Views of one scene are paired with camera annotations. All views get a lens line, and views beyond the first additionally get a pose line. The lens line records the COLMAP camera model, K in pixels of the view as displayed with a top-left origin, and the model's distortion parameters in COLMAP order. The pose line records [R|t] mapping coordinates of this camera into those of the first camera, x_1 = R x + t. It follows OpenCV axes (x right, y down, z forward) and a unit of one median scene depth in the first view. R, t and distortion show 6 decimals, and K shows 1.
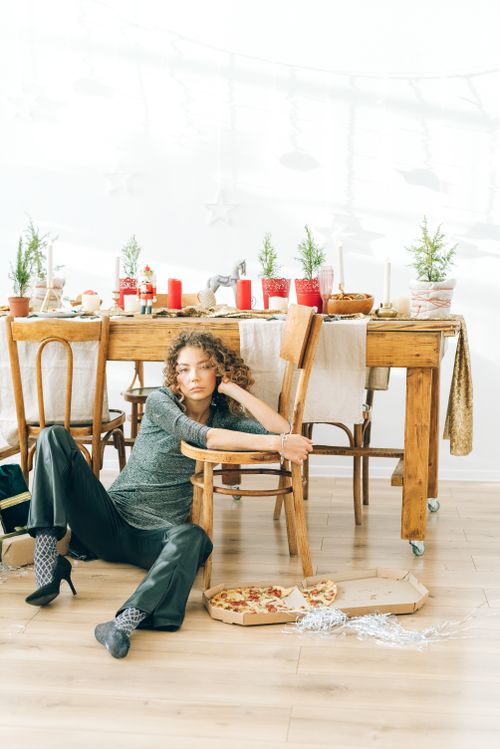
lens RADIAL K [[1046.3, 0, 250.0], [0, 1046.3, 374.5], [0, 0, 1]] dist [0.000695, -0.027738]
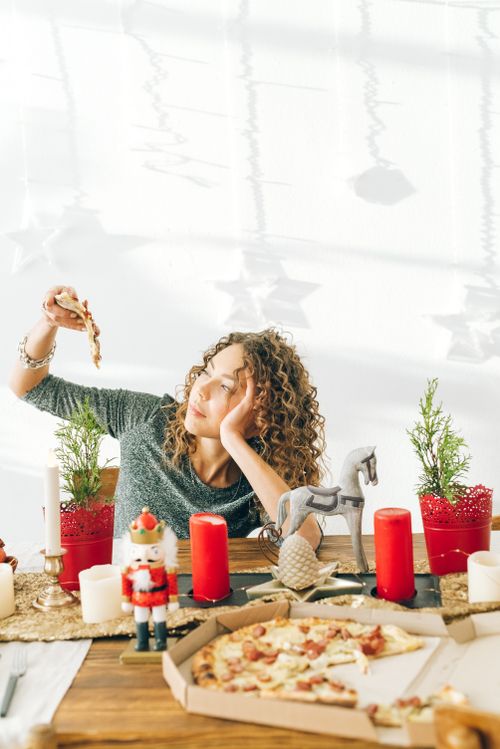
lens RADIAL K [[1043.8, 0, 250.4], [0, 1043.8, 329.9], [0, 0, 1]] dist [-0.010399, 0.041673]
pose [[0.991515, -0.064975, 0.112586, -0.102051], [0.069668, 0.996836, -0.038256, -0.154898], [-0.109744, 0.045775, 0.992905, 0.656262]]
